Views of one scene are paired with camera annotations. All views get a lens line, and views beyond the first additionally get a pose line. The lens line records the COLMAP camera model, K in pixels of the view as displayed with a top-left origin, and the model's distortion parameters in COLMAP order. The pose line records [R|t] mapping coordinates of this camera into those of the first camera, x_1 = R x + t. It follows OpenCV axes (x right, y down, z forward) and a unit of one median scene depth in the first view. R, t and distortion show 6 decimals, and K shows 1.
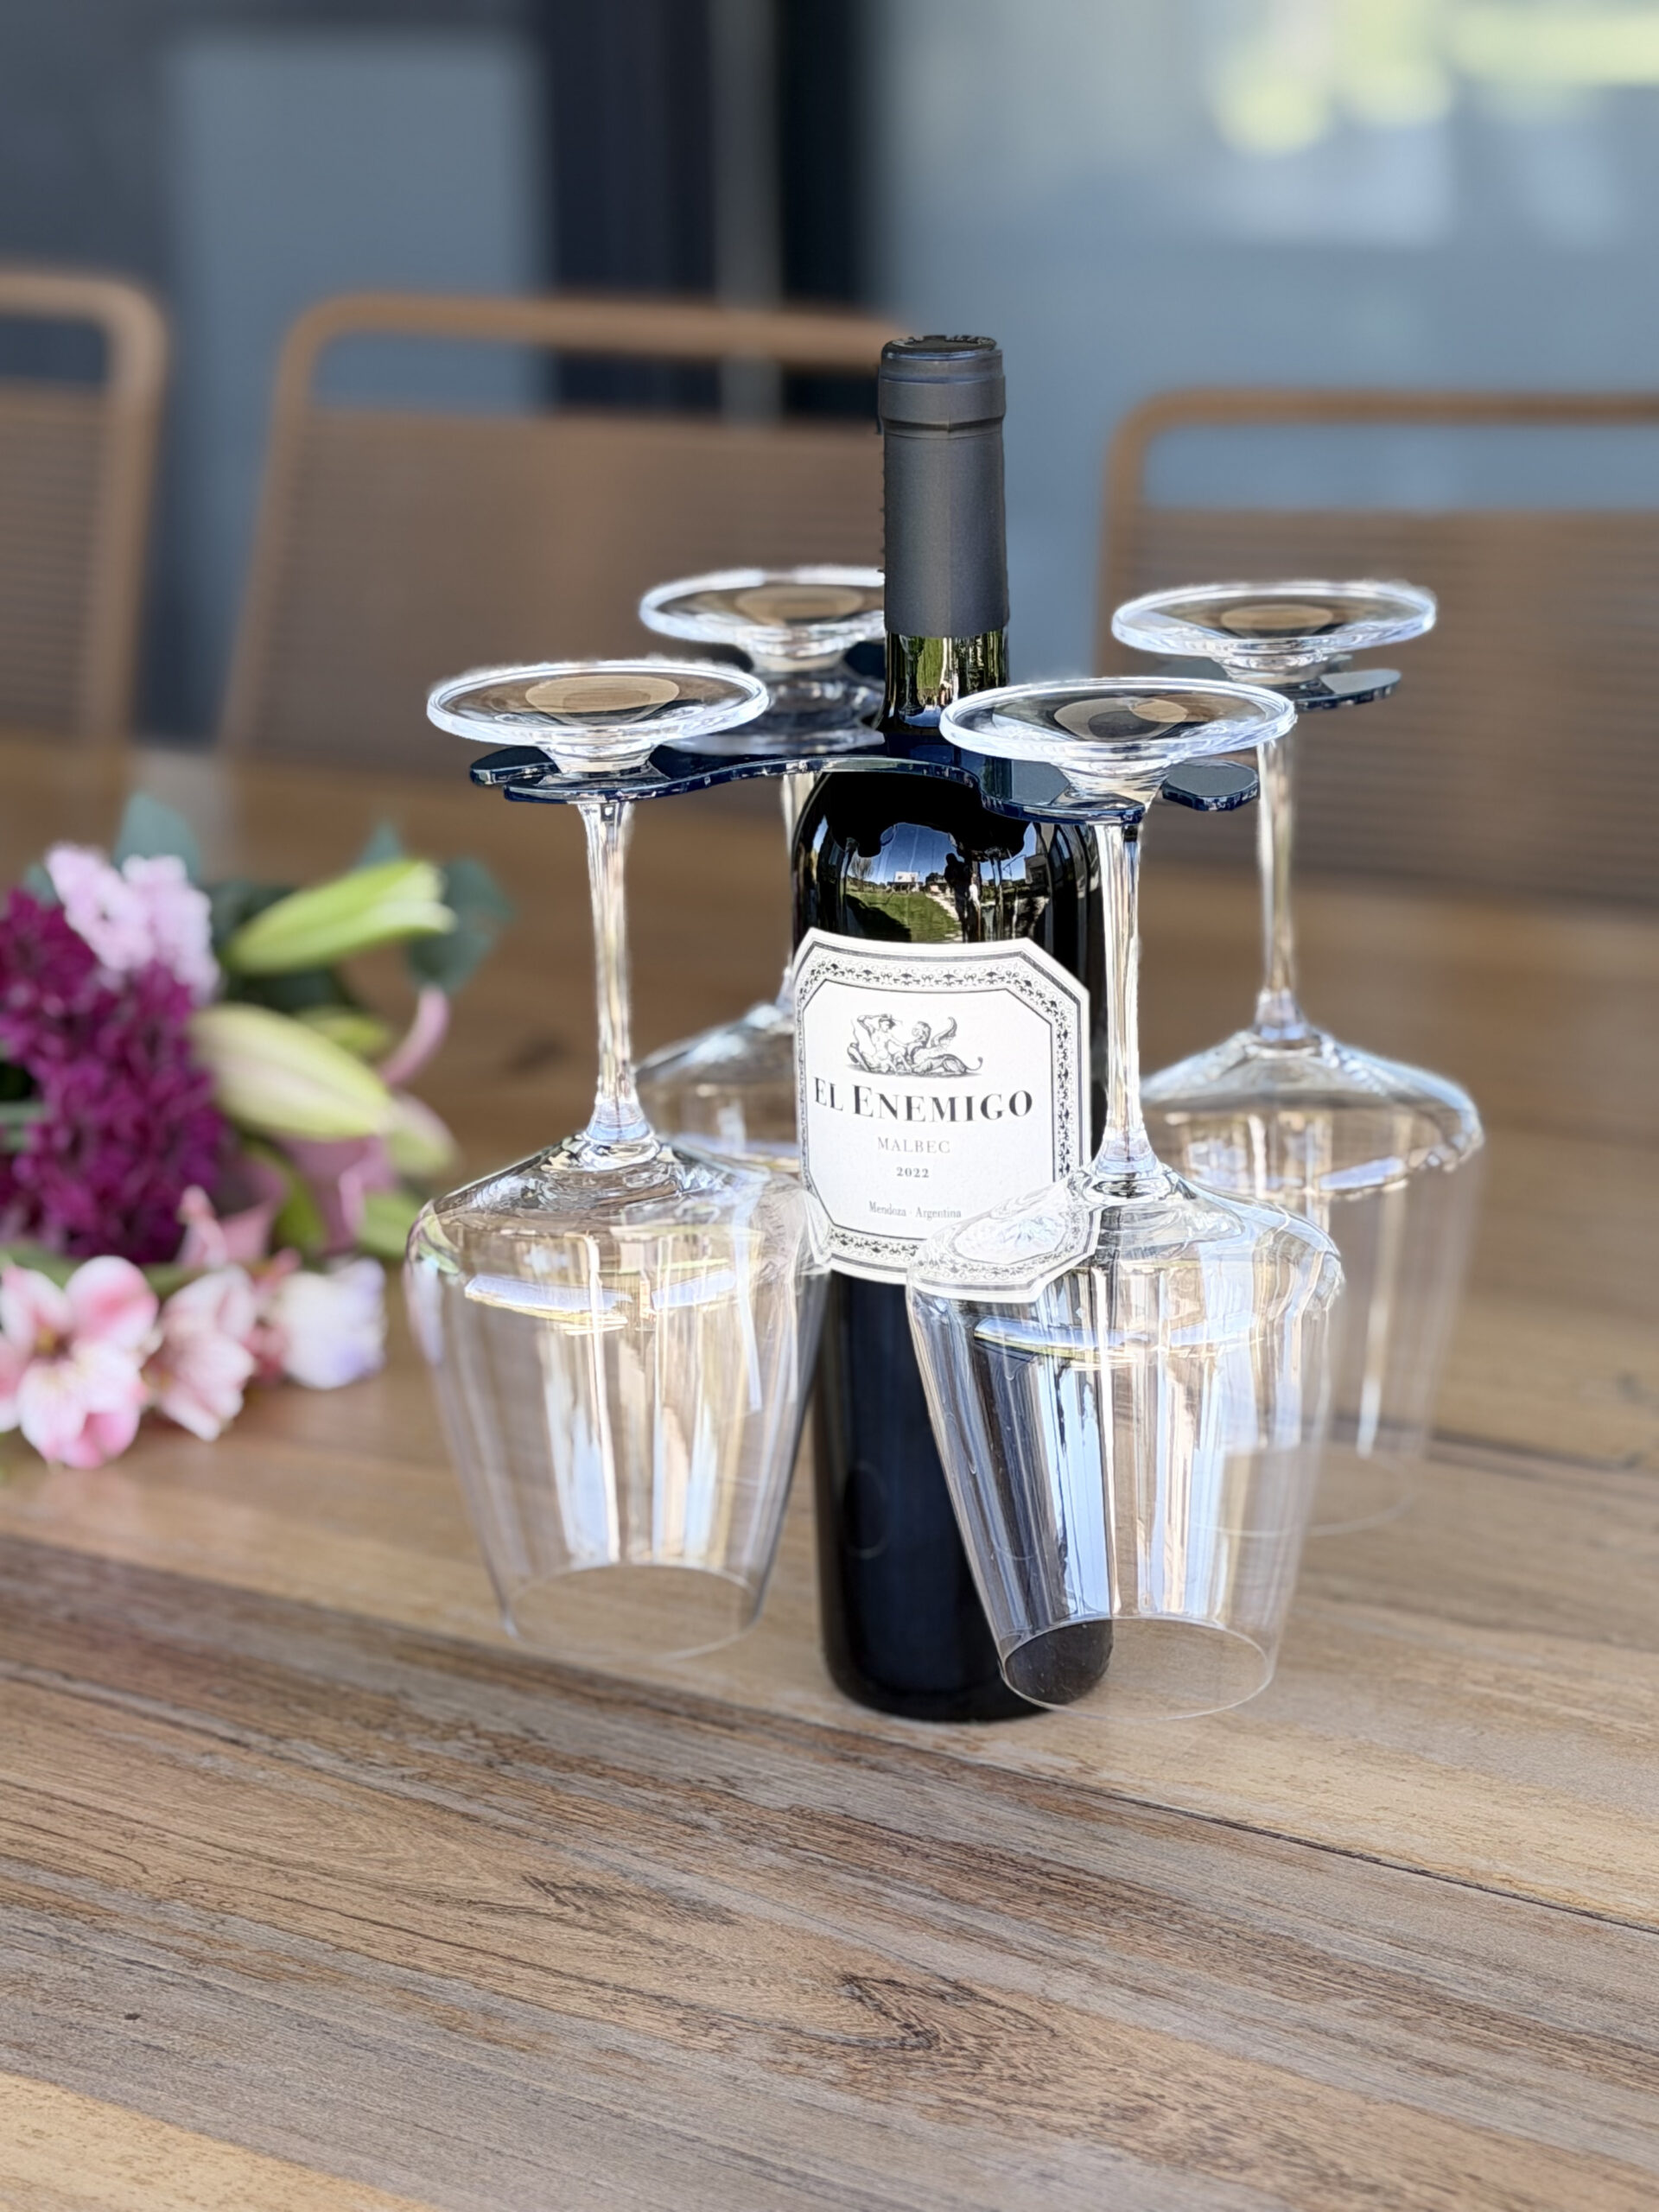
lens RADIAL K [[5149.3, 0, 837.9], [0, 5149.3, 1168.8], [0, 0, 1]] dist [-0.013742, 0.000000]
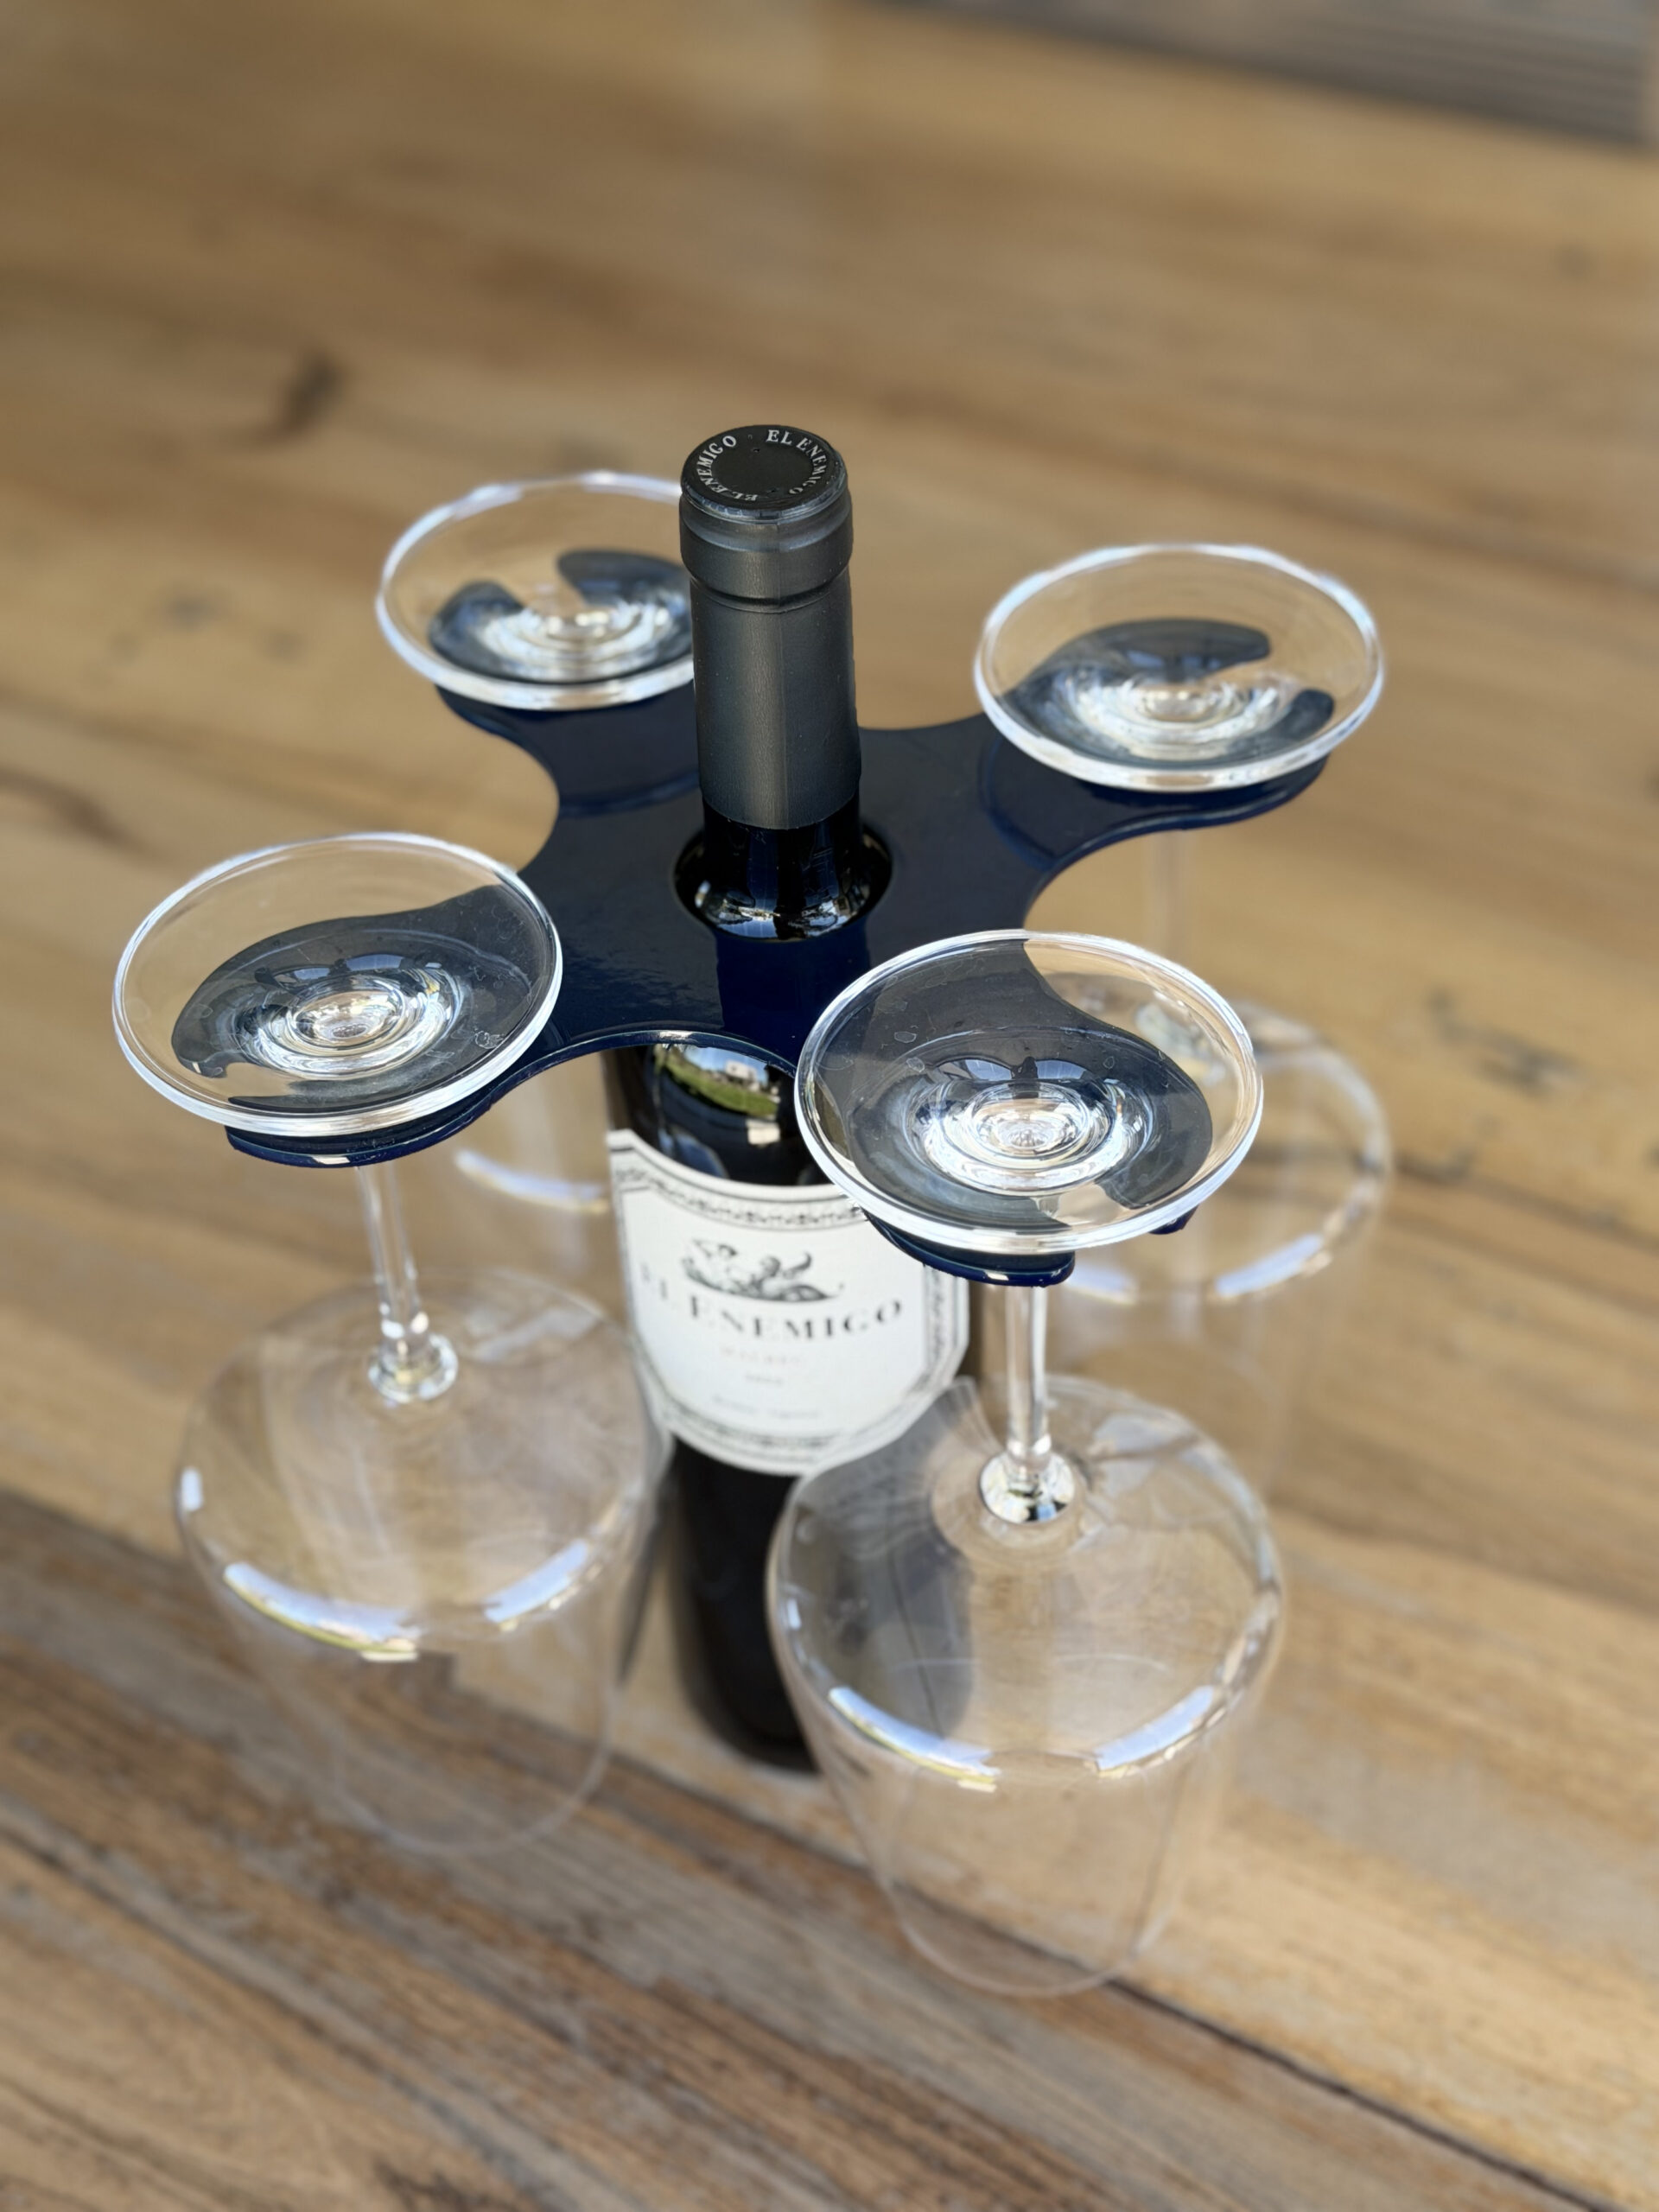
lens RADIAL K [[3277.8, 0, 855.4], [0, 3277.8, 1120.7], [0, 0, 1]] dist [0.078853, 0.000000]
pose [[0.996169, -0.060023, 0.063590, -0.002280], [0.024922, 0.891932, 0.451483, -0.284328], [-0.083817, -0.448169, 0.890011, 0.534452]]
